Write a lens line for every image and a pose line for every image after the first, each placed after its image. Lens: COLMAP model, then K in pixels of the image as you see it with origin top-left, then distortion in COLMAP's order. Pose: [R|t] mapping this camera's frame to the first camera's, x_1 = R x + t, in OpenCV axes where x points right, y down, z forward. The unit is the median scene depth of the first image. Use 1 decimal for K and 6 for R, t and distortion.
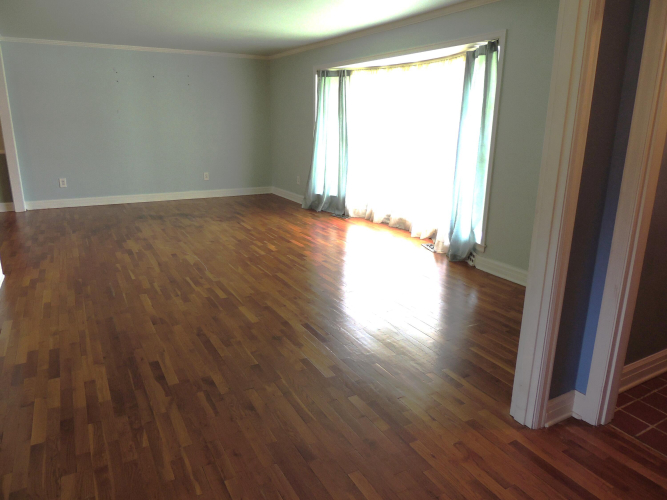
lens RADIAL K [[473.7, 0, 334.7], [0, 473.7, 249.2], [0, 0, 1]] dist [-0.023263, 0.003855]
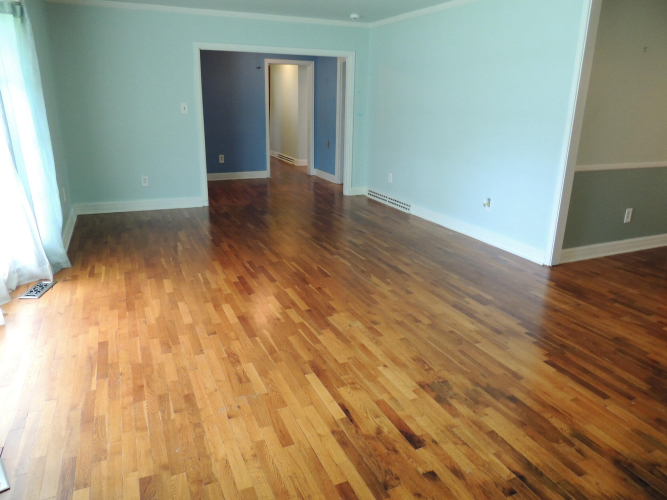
lens RADIAL K [[473.7, 0, 334.7], [0, 473.7, 249.2], [0, 0, 1]] dist [-0.023263, 0.003855]
pose [[-0.995352, -0.055395, 0.078772, -0.194981], [-0.004116, 0.841711, 0.539912, -0.309176], [-0.096212, 0.537078, -0.838027, 1.110173]]
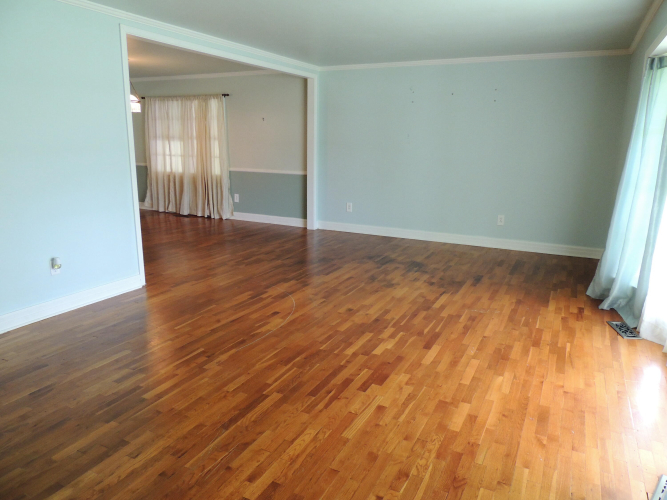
lens RADIAL K [[473.7, 0, 334.7], [0, 473.7, 249.2], [0, 0, 1]] dist [-0.023263, 0.003855]
pose [[0.553699, 0.182695, -0.812428, 0.234978], [-0.226316, 0.971928, 0.064320, -0.115095], [0.801373, 0.148251, 0.579502, 0.419800]]
